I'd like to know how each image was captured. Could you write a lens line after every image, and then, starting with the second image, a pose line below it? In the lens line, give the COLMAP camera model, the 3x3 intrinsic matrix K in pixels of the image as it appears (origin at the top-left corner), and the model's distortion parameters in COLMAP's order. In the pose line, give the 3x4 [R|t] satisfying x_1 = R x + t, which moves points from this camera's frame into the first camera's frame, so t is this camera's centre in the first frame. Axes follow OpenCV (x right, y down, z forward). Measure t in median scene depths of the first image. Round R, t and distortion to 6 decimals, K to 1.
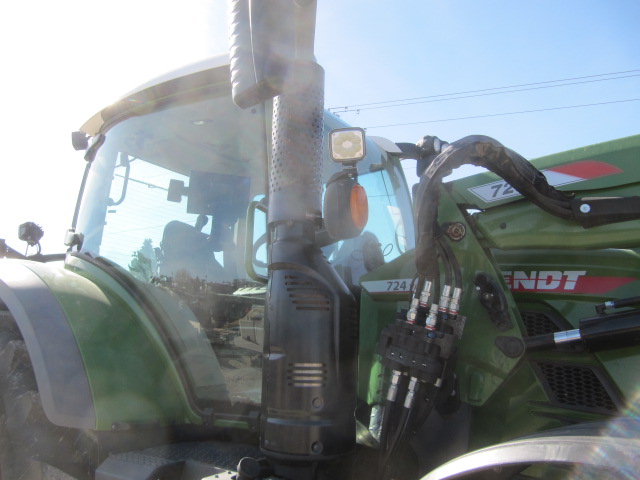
lens RADIAL K [[519.3, 0, 320.0], [0, 519.3, 240.0], [0, 0, 1]] dist [-0.010745, -0.002536]
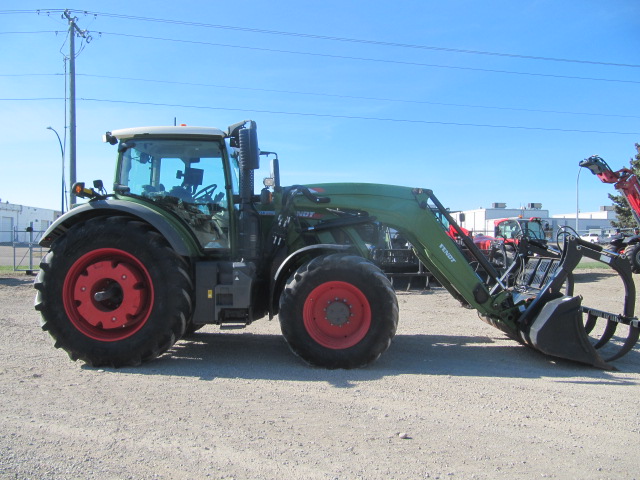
lens RADIAL K [[531.6, 0, 314.0], [0, 531.6, 243.6], [0, 0, 1]] dist [-0.043501, 0.000132]
pose [[0.847445, -0.023900, 0.530345, -1.770196], [-0.090853, 0.977719, 0.189237, -0.506878], [-0.523052, -0.208552, 0.826392, -2.584122]]
